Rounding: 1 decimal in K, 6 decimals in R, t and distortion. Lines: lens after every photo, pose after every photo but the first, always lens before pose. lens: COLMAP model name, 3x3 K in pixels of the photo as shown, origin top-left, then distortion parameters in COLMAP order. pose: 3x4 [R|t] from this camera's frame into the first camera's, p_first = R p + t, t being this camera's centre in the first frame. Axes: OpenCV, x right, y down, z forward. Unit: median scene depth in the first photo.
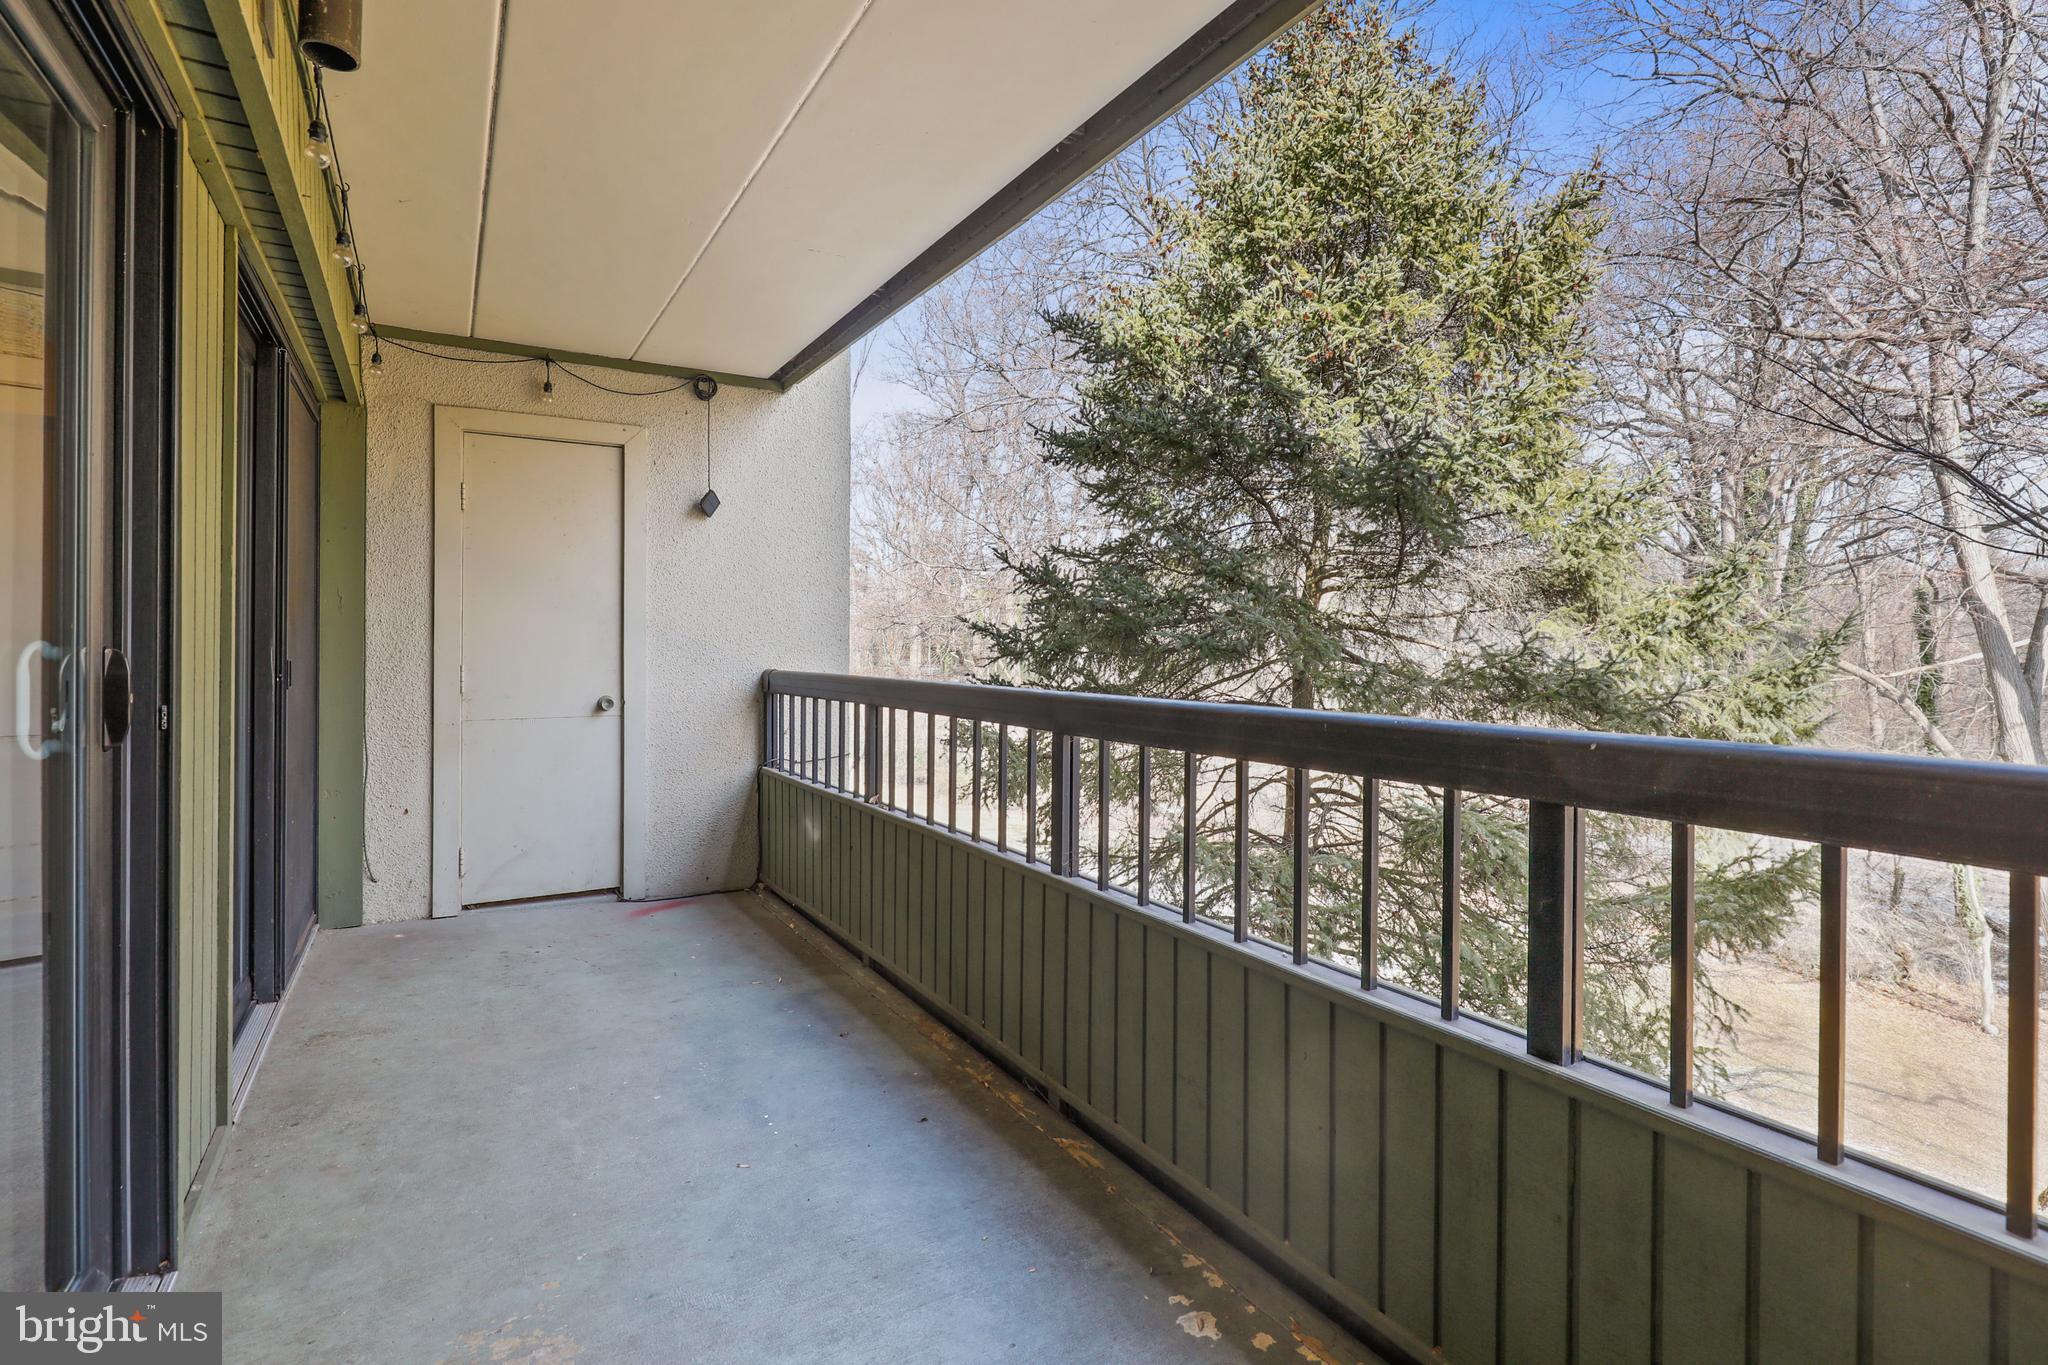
lens RADIAL K [[963.1, 0, 1024.7], [0, 963.1, 635.4], [0, 0, 1]] dist [0.000809, -0.000991]
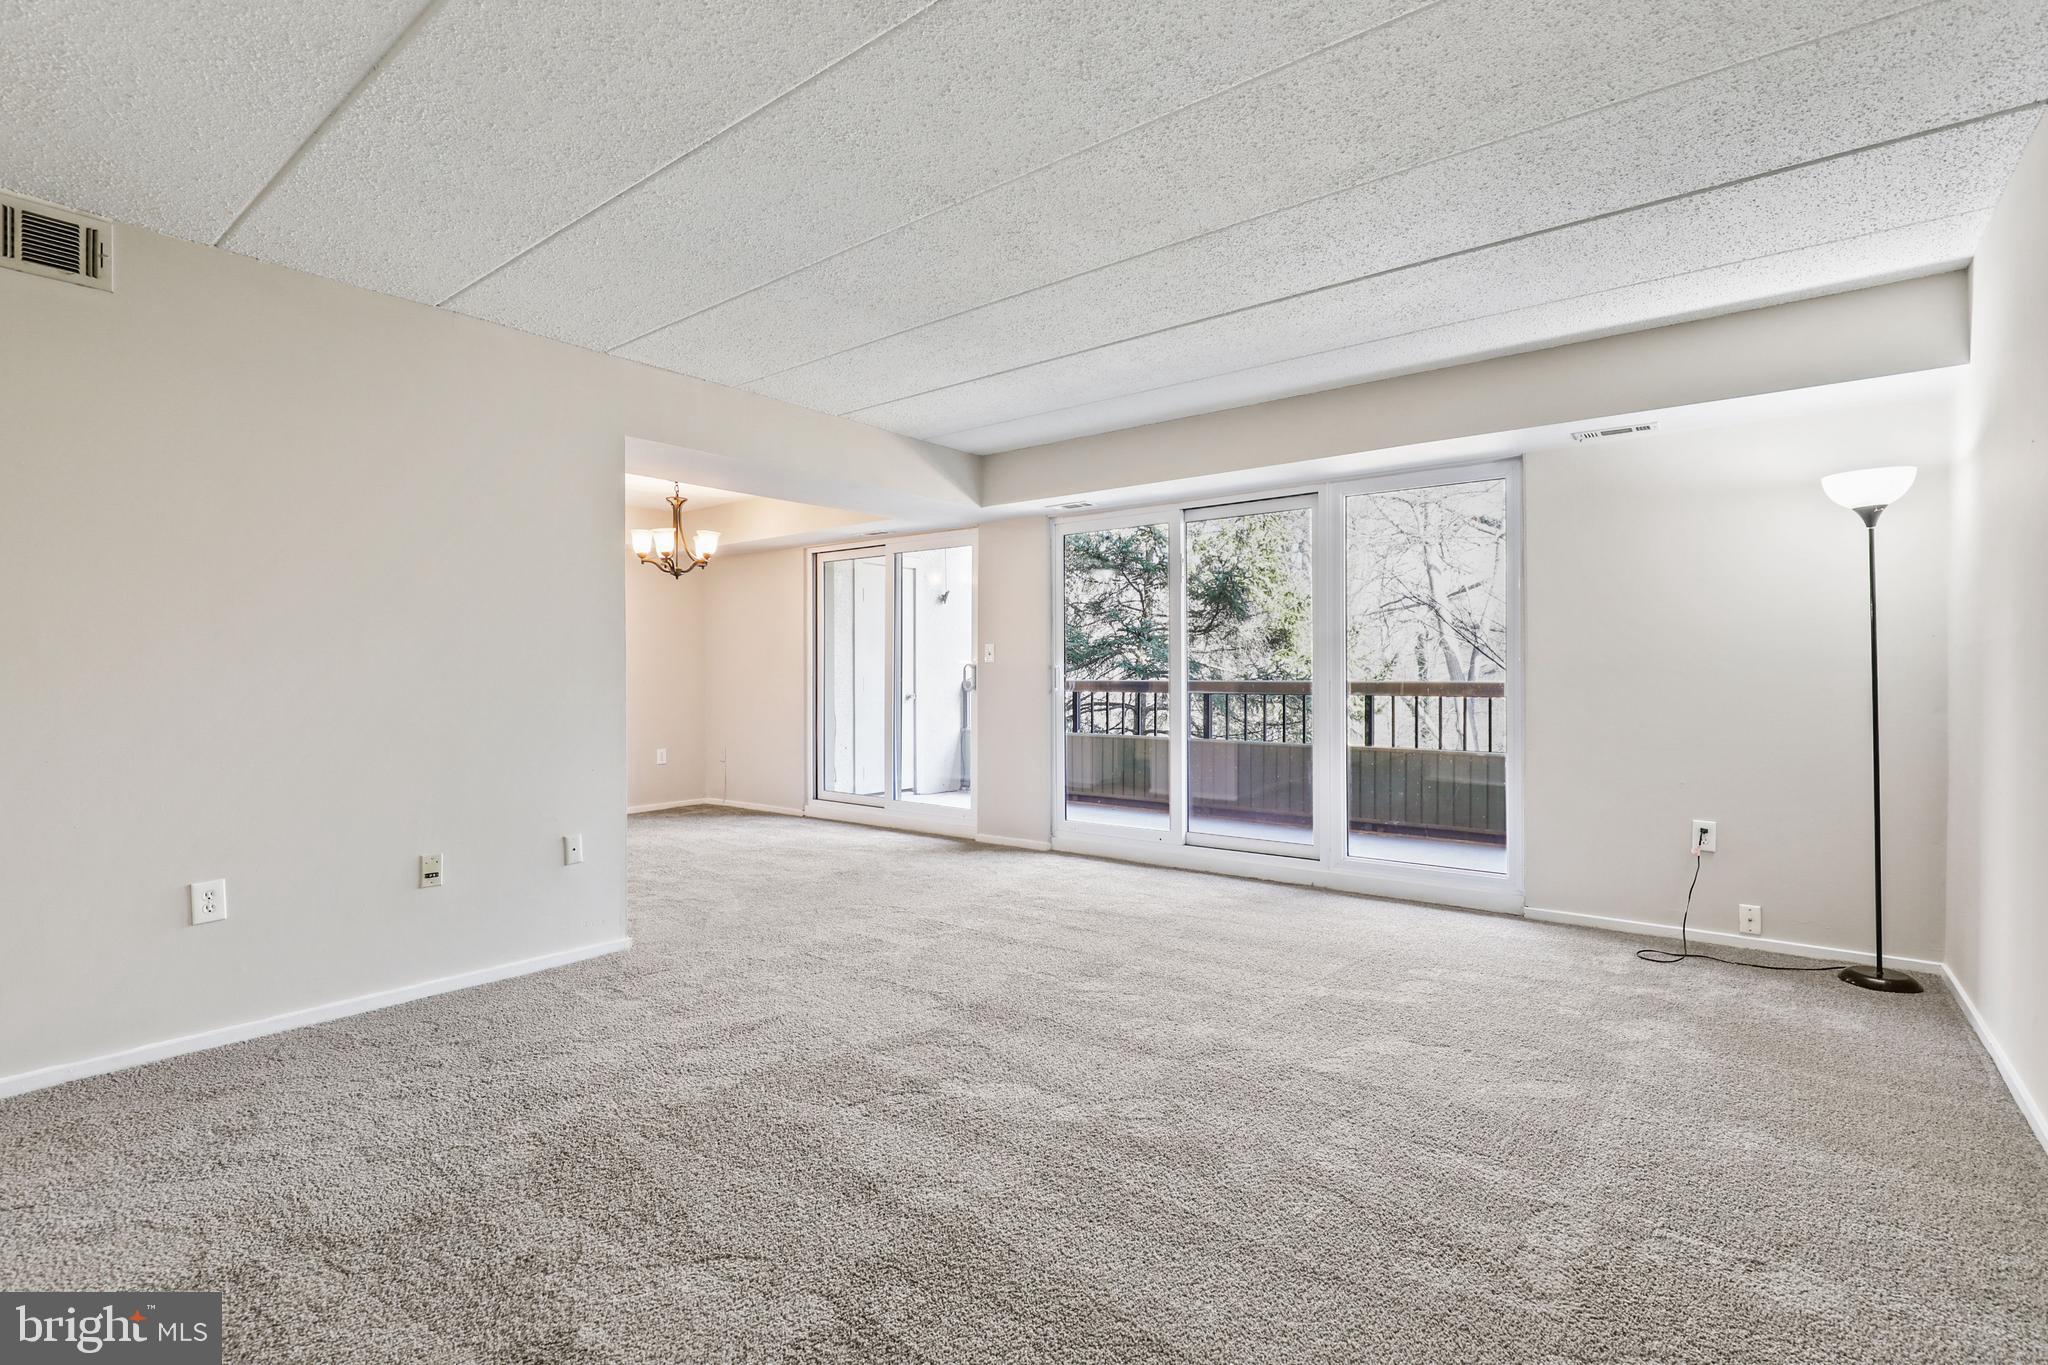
lens RADIAL K [[957.0, 0, 1021.4], [0, 957.0, 669.6], [0, 0, 1]] dist [-0.003269, 0.000750]
pose [[0.937425, -0.004874, 0.348153, -0.903544], [0.003217, 0.999981, 0.005338, 0.003483], [-0.348172, -0.003884, 0.937423, -0.953310]]
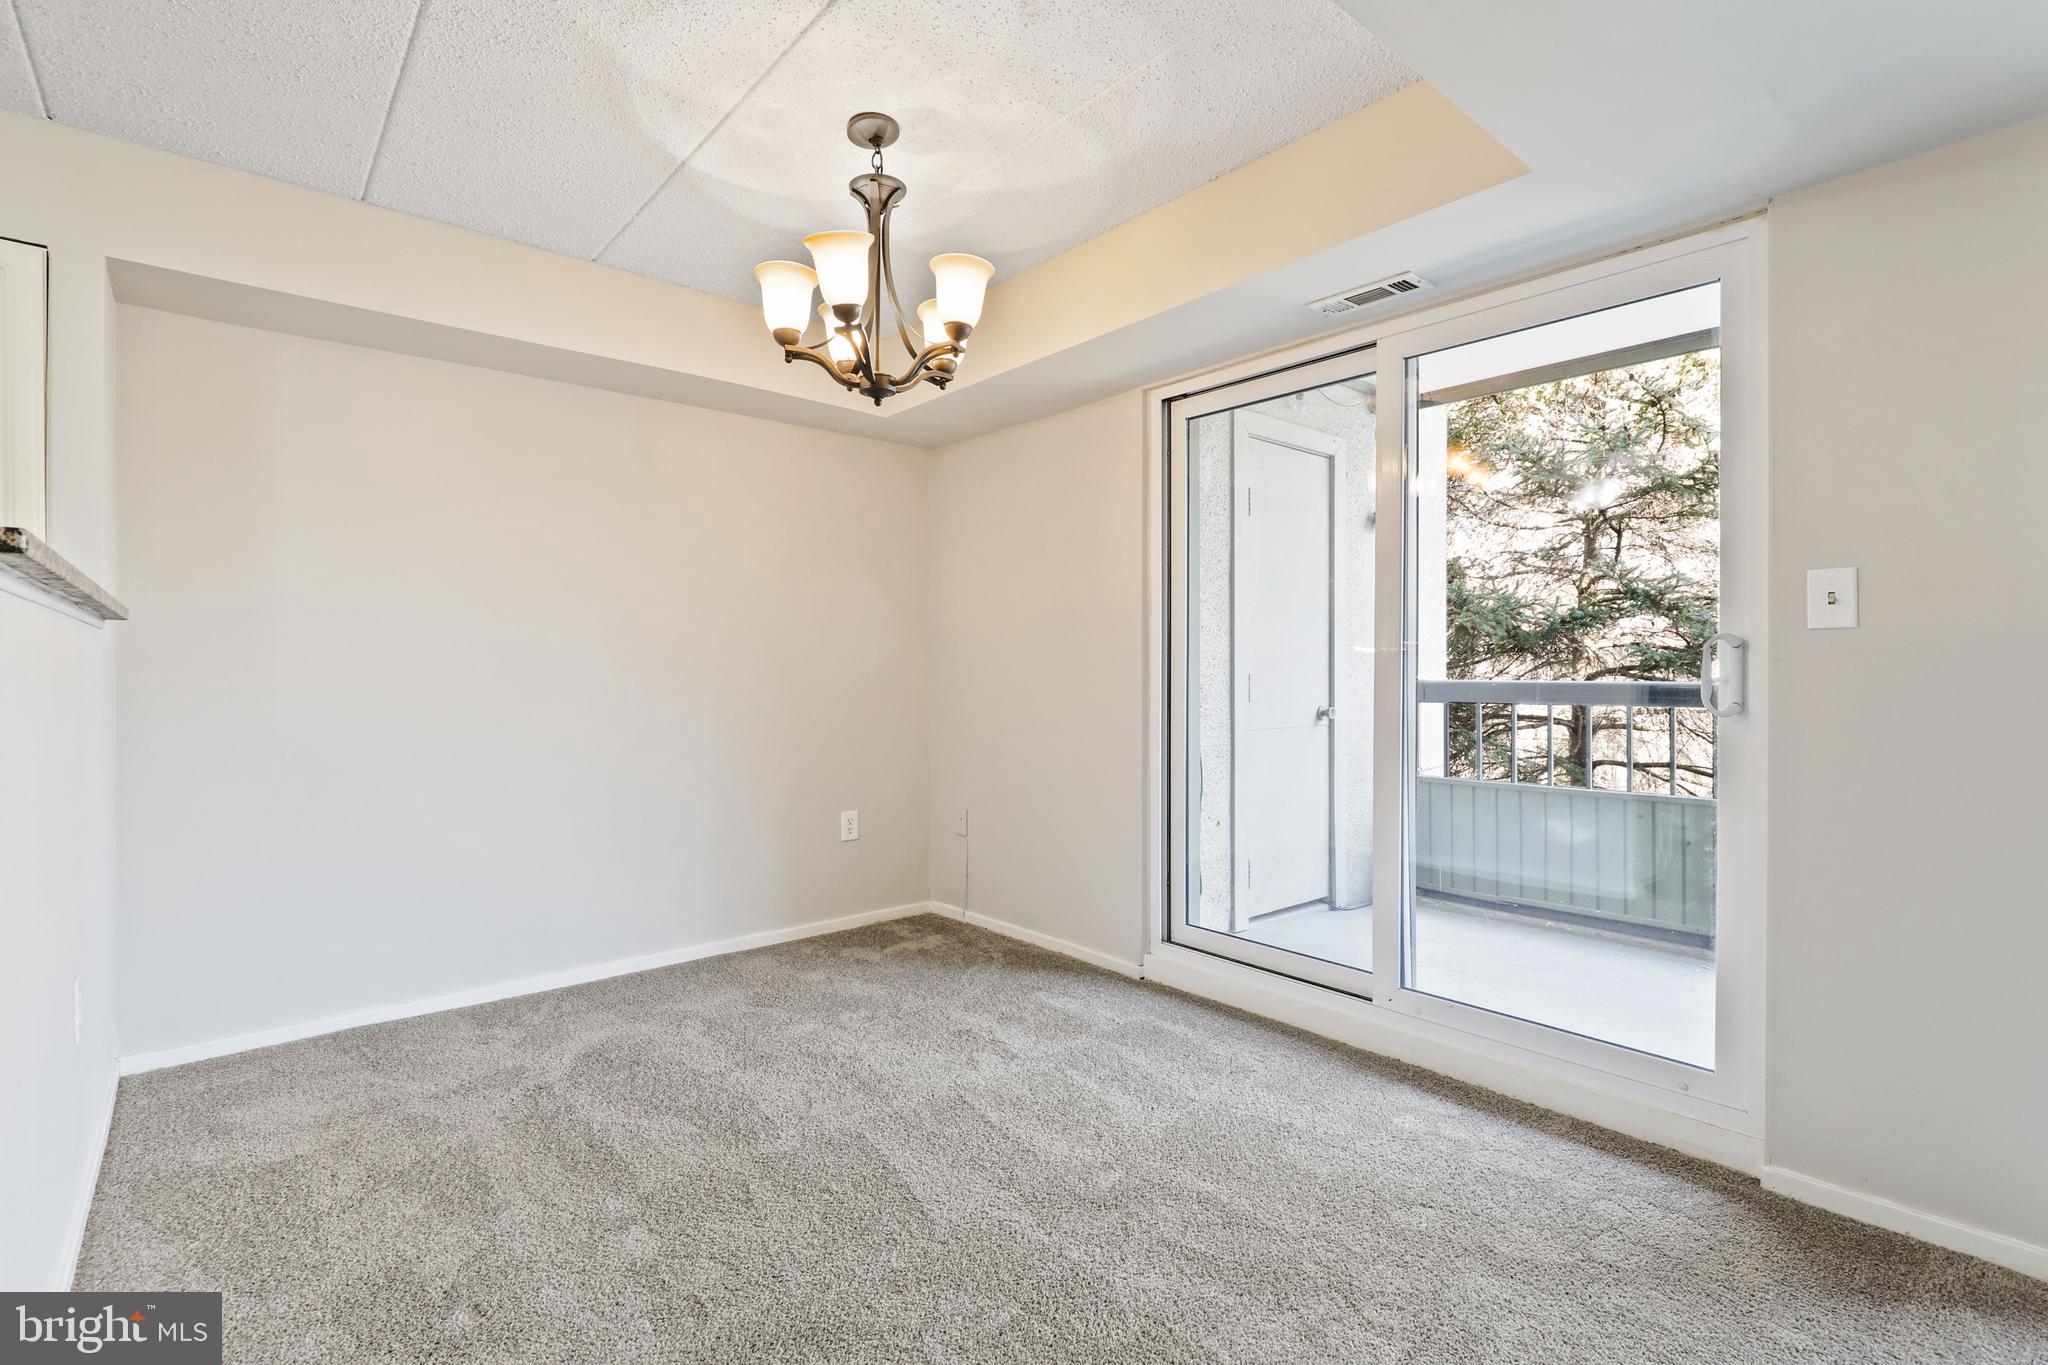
lens RADIAL K [[957.0, 0, 1021.4], [0, 957.0, 669.6], [0, 0, 1]] dist [-0.003269, 0.000750]
pose [[0.988004, -0.003212, 0.154392, -0.889592], [0.001876, 0.999960, 0.008800, 0.015559], [-0.154414, -0.008405, 0.987970, 0.066478]]
